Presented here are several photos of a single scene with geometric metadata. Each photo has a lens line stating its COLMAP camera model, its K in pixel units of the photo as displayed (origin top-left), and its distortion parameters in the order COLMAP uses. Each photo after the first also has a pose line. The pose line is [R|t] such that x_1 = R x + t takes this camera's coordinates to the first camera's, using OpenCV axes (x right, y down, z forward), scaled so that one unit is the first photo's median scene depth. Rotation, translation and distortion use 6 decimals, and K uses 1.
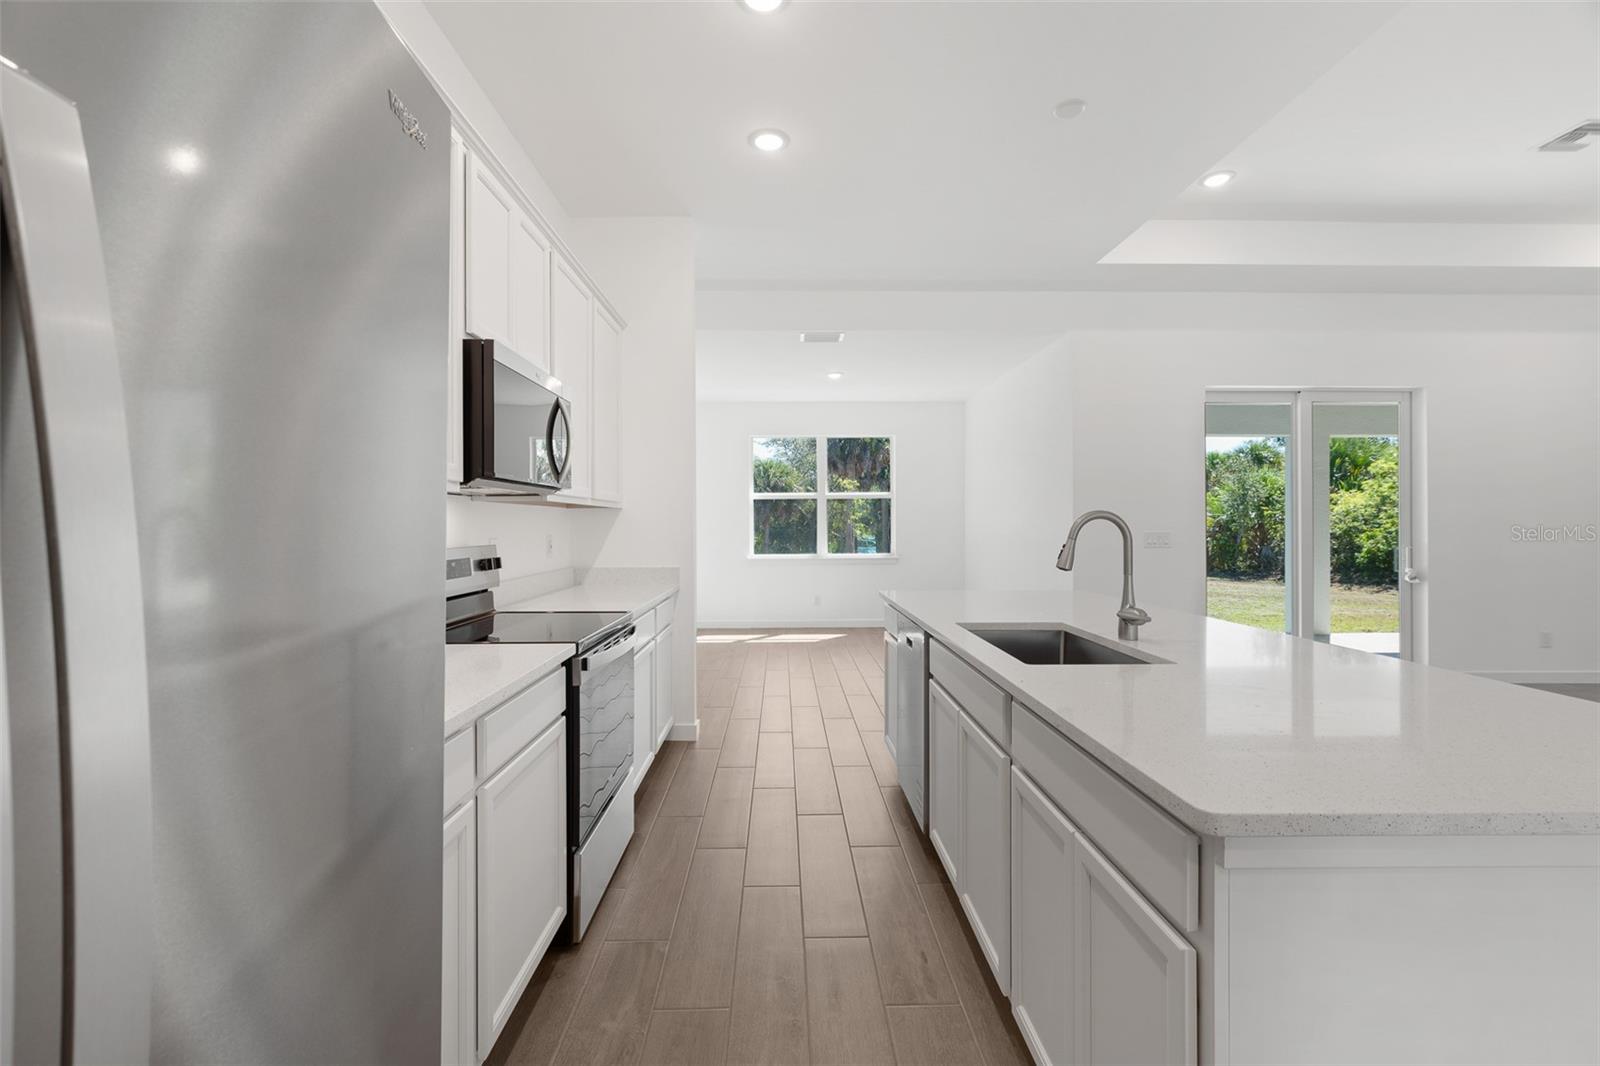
lens RADIAL K [[708.9, 0, 800.0], [0, 708.9, 533.0], [0, 0, 1]] dist [-0.001365, 0.000132]
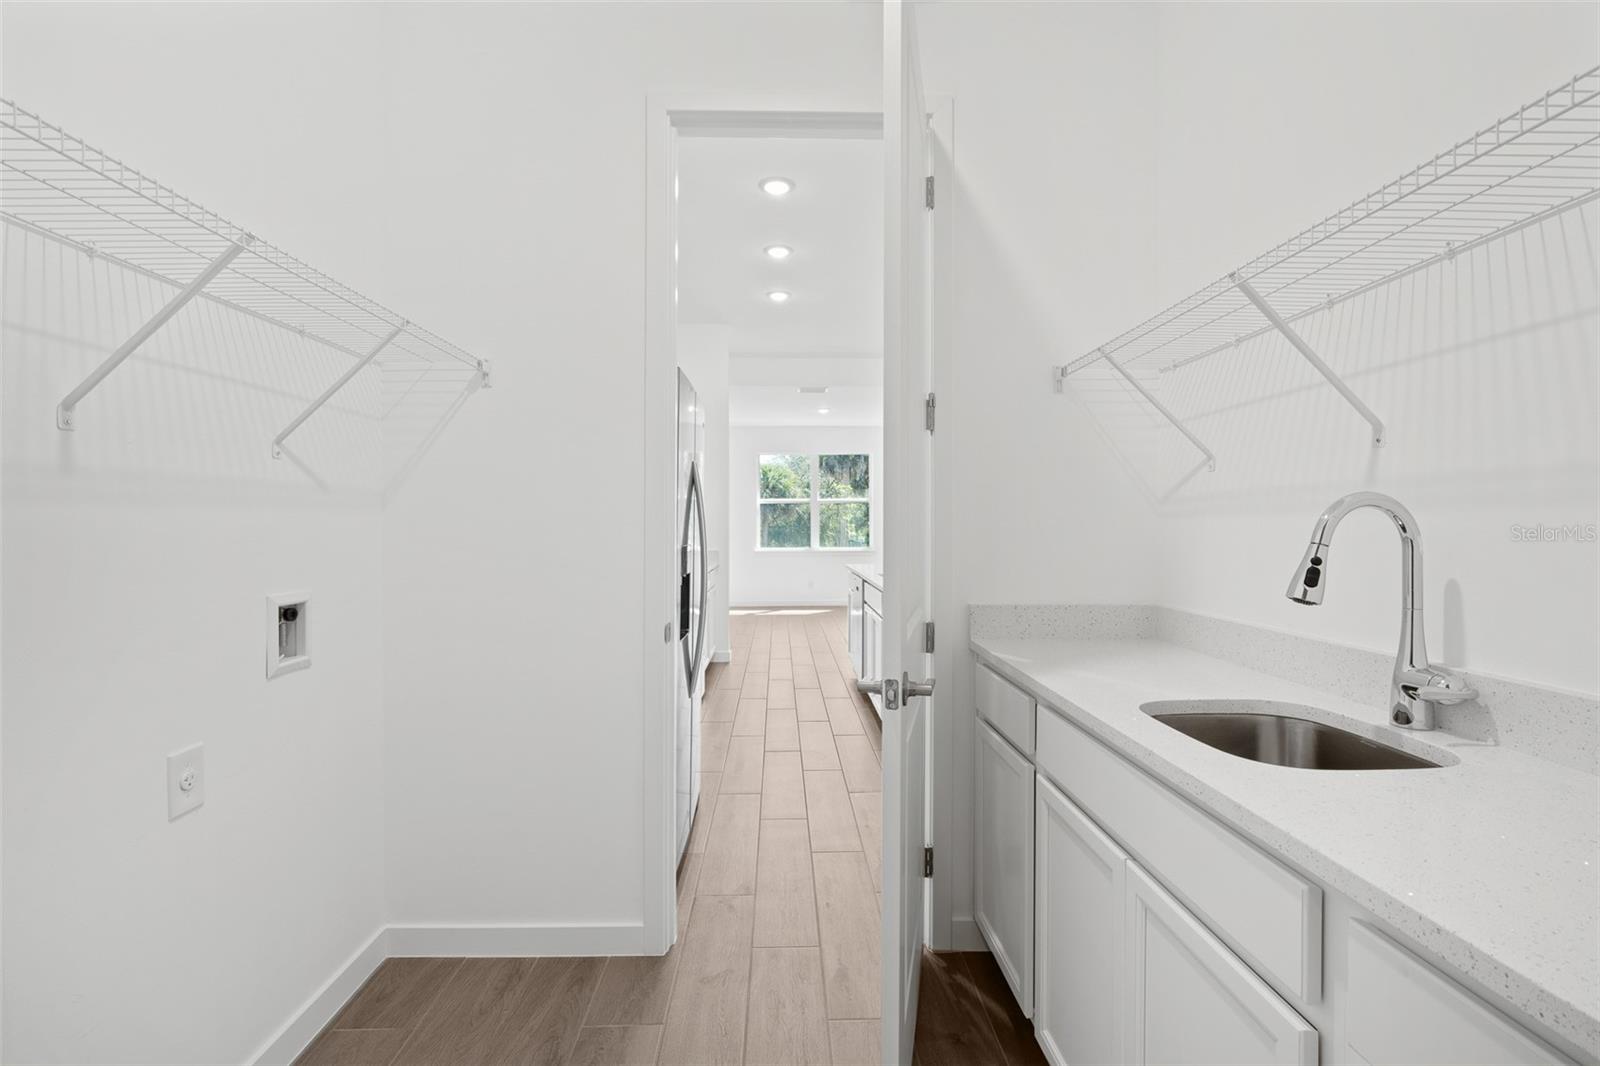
lens RADIAL K [[693.5, 0, 793.7], [0, 693.5, 533.8], [0, 0, 1]] dist [-0.001270, 0.000228]
pose [[0.999981, 0.002994, -0.005421, 0.000605], [-0.002990, 0.999995, 0.000773, 0.004799], [0.005423, -0.000756, 0.999985, -0.239083]]
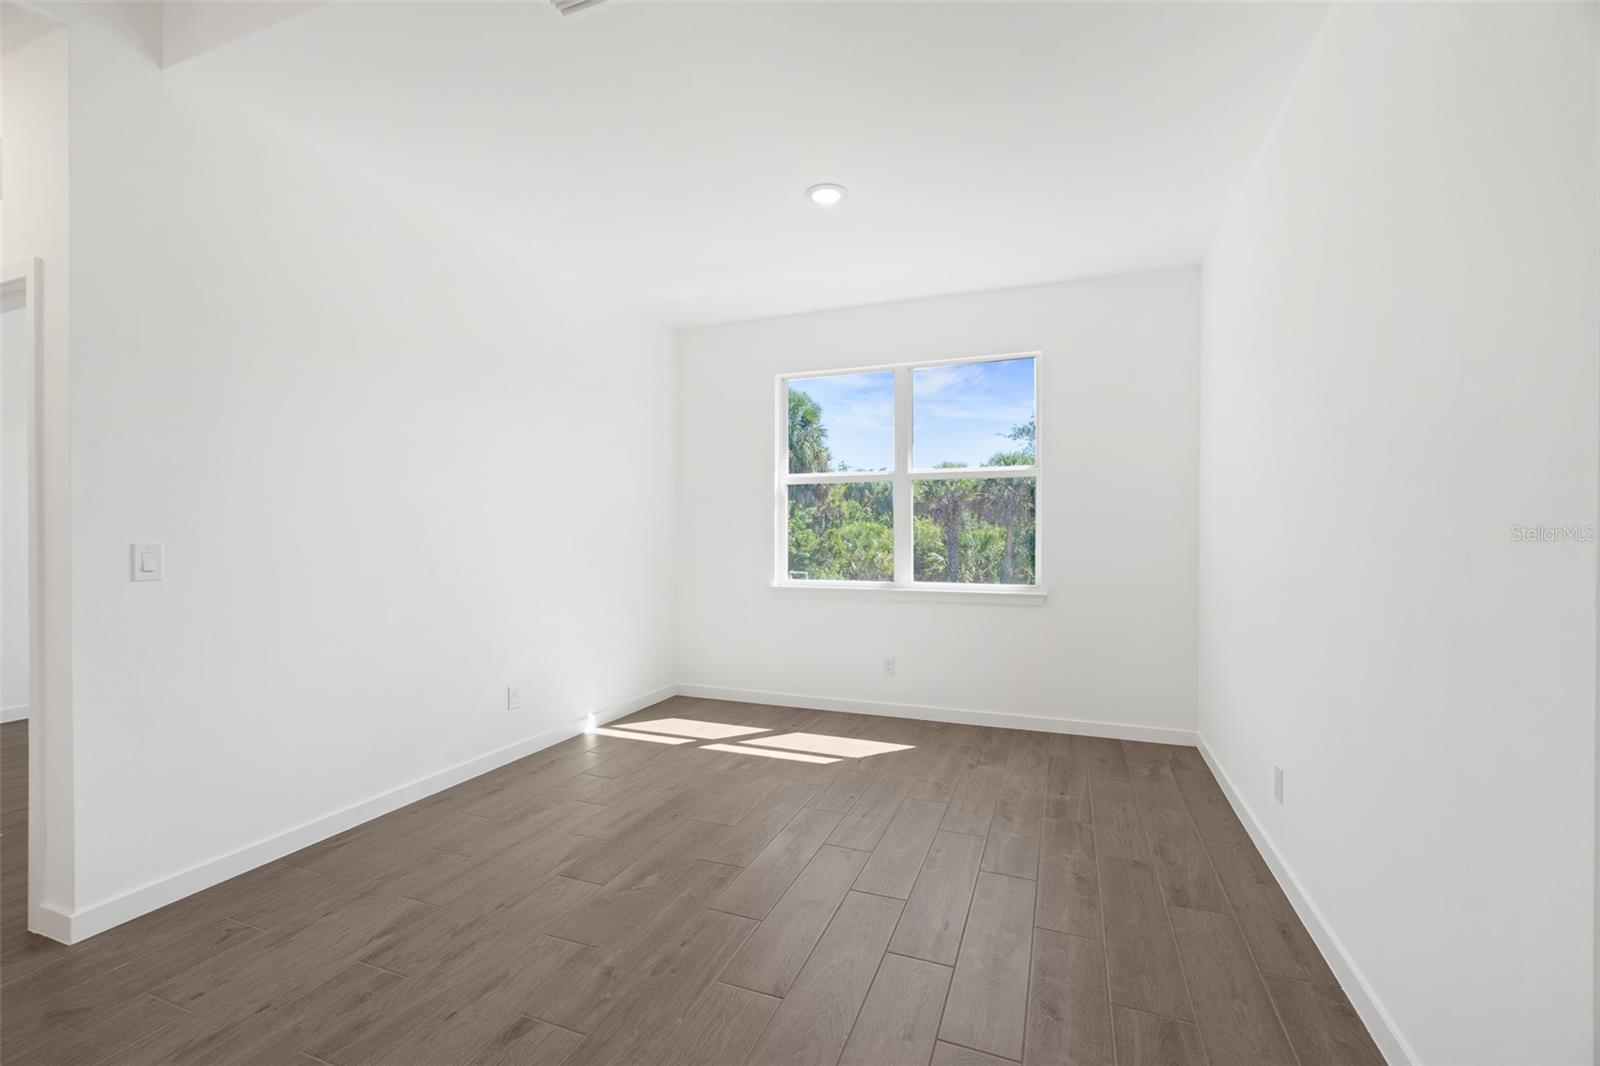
lens RADIAL K [[693.5, 0, 793.7], [0, 693.5, 533.8], [0, 0, 1]] dist [-0.001270, 0.000228]
pose [[0.921110, 0.003268, -0.389289, 0.166820], [-0.005012, 0.999981, -0.003466, -0.004625], [0.389270, 0.005143, 0.921109, 0.486482]]
